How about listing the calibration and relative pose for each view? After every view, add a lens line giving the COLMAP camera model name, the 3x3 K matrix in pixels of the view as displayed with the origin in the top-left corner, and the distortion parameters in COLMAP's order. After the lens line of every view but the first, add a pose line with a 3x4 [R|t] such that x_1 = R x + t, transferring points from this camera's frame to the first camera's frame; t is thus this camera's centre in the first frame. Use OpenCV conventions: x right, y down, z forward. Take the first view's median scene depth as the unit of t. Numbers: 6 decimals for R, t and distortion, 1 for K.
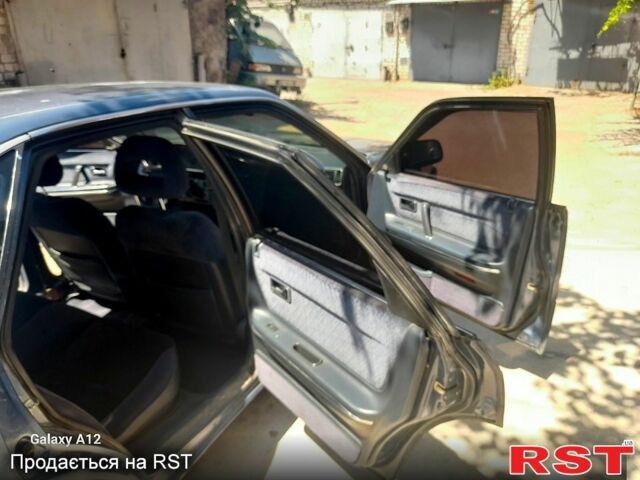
lens RADIAL K [[474.2, 0, 315.3], [0, 474.2, 240.3], [0, 0, 1]] dist [0.008559, 0.003490]
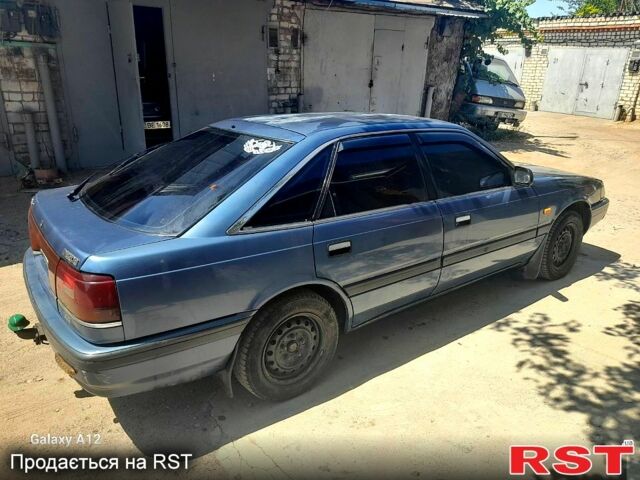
lens RADIAL K [[474.2, 0, 315.3], [0, 474.2, 240.3], [0, 0, 1]] dist [0.008559, 0.003490]
pose [[0.898160, 0.184823, -0.398934, 0.035037], [-0.202057, 0.979373, -0.001178, 0.037708], [0.390488, 0.081665, 0.916979, -0.141822]]
